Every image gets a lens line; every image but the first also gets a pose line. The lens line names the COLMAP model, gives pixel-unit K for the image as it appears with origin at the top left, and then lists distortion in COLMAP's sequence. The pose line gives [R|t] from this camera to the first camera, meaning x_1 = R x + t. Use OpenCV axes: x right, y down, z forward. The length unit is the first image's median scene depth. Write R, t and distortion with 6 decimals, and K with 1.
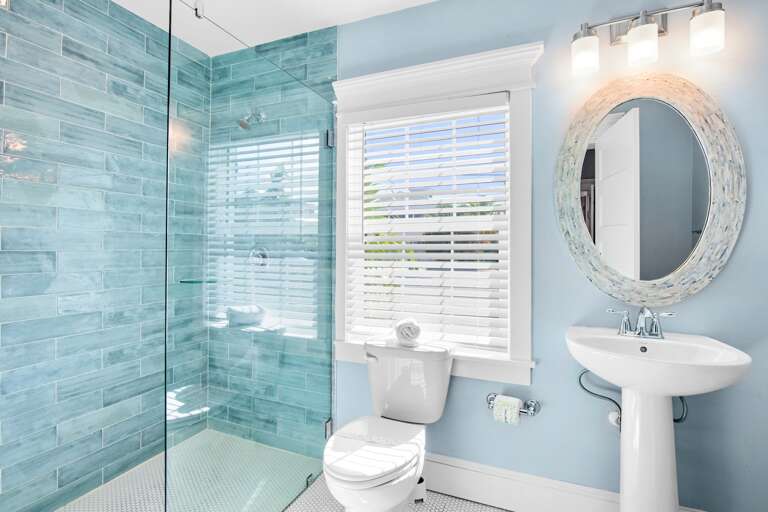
lens RADIAL K [[374.9, 0, 382.9], [0, 374.9, 251.4], [0, 0, 1]] dist [-0.021233, -0.000102]
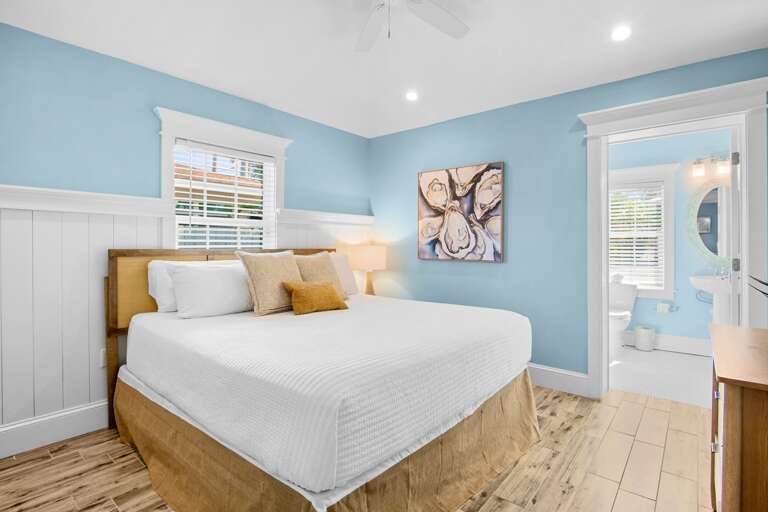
lens RADIAL K [[374.9, 0, 381.3], [0, 374.9, 249.0], [0, 0, 1]] dist [-0.021233, -0.000102]
pose [[0.954986, 0.001740, -0.296647, -0.741844], [-0.002583, 0.999994, -0.002448, 0.032305], [0.296641, 0.003104, 0.954984, -1.946956]]
